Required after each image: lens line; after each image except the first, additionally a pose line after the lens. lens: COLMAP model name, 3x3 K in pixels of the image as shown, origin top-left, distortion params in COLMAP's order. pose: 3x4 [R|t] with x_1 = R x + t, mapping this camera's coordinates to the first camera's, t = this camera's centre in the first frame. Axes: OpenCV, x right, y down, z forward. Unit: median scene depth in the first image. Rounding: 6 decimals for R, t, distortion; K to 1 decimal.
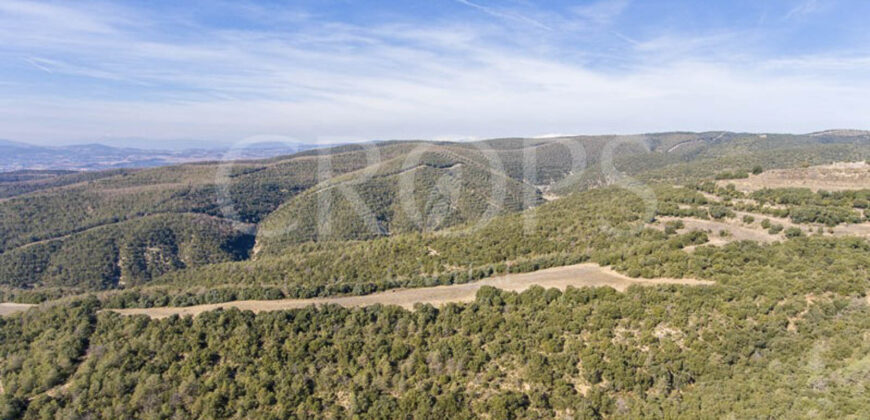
lens RADIAL K [[526.3, 0, 440.7], [0, 526.3, 261.4], [0, 0, 1]] dist [-0.006826, 0.002841]
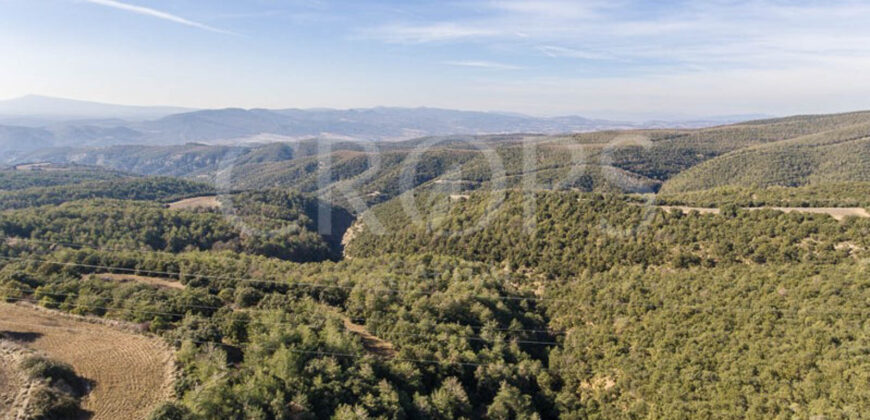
lens RADIAL K [[526.3, 0, 435.0], [0, 526.3, 208.8], [0, 0, 1]] dist [-0.006826, 0.002841]
pose [[0.675710, 0.129933, -0.725626, 0.146959], [-0.163175, 0.986289, 0.024658, 0.039051], [0.718881, 0.101742, 0.687647, -0.133266]]
